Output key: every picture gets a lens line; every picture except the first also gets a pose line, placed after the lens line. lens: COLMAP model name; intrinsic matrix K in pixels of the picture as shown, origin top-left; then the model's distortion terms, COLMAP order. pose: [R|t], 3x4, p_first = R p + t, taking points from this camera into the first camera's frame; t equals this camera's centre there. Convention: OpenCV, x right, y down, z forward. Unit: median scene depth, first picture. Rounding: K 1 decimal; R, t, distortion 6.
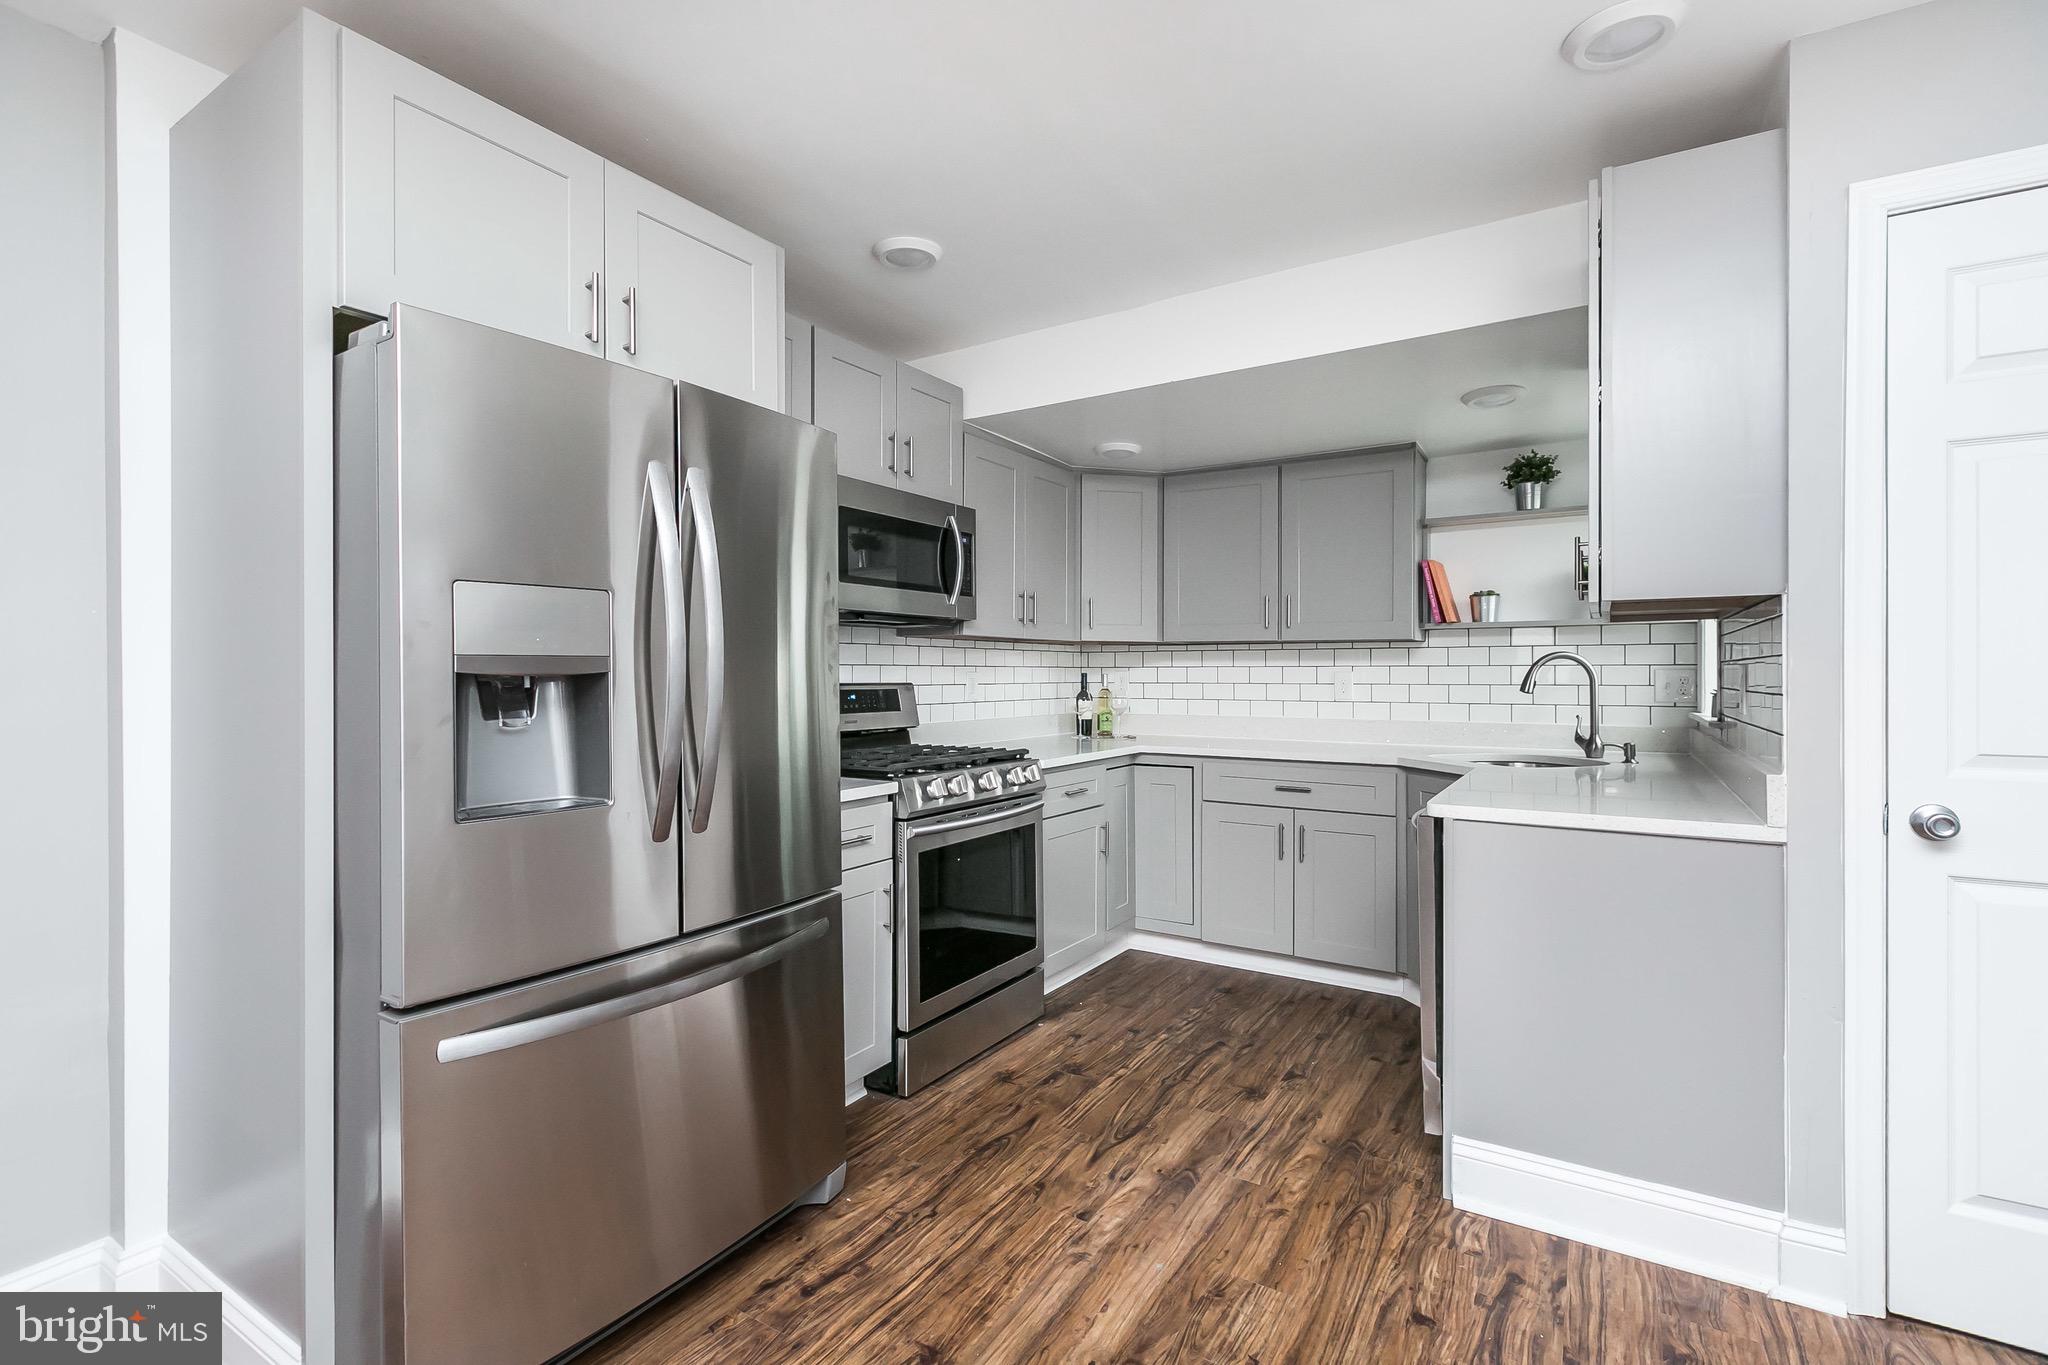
lens RADIAL K [[915.5, 0, 1032.4], [0, 915.5, 679.1], [0, 0, 1]] dist [0.006450, -0.002229]
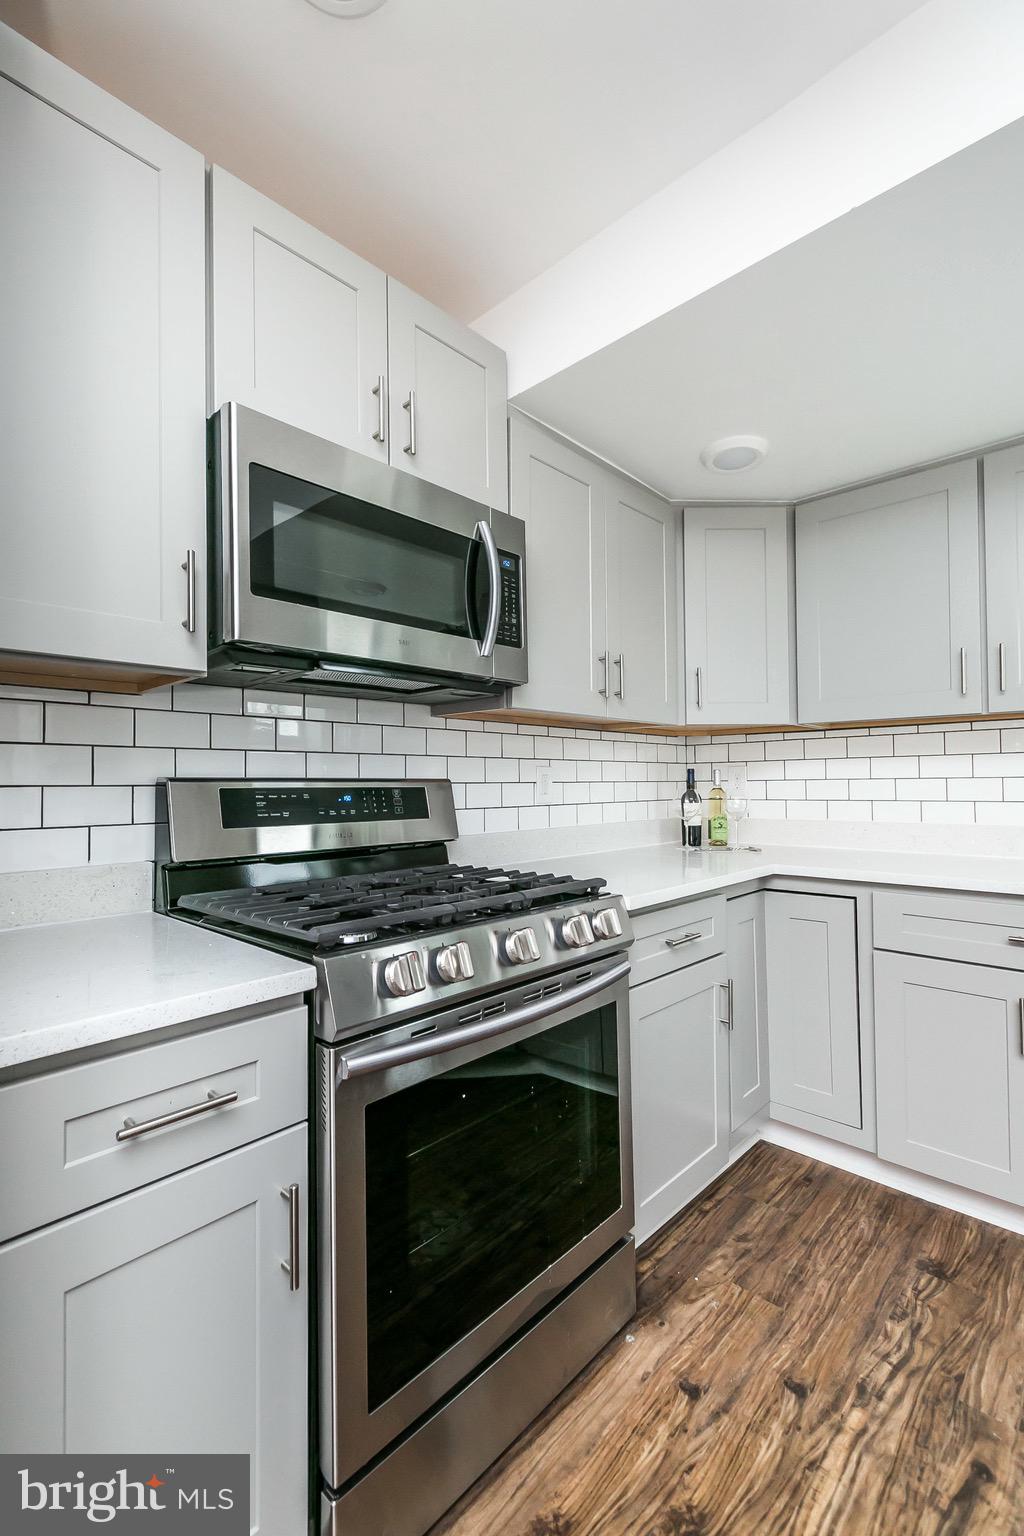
lens RADIAL K [[686.6, 0, 533.5], [0, 686.6, 767.1], [0, 0, 1]] dist [0.006450, -0.002229]
pose [[0.986568, -0.013863, -0.162760, 0.023709], [0.008774, 0.999451, -0.031944, 0.013038], [0.163113, 0.030087, 0.986148, 0.491398]]
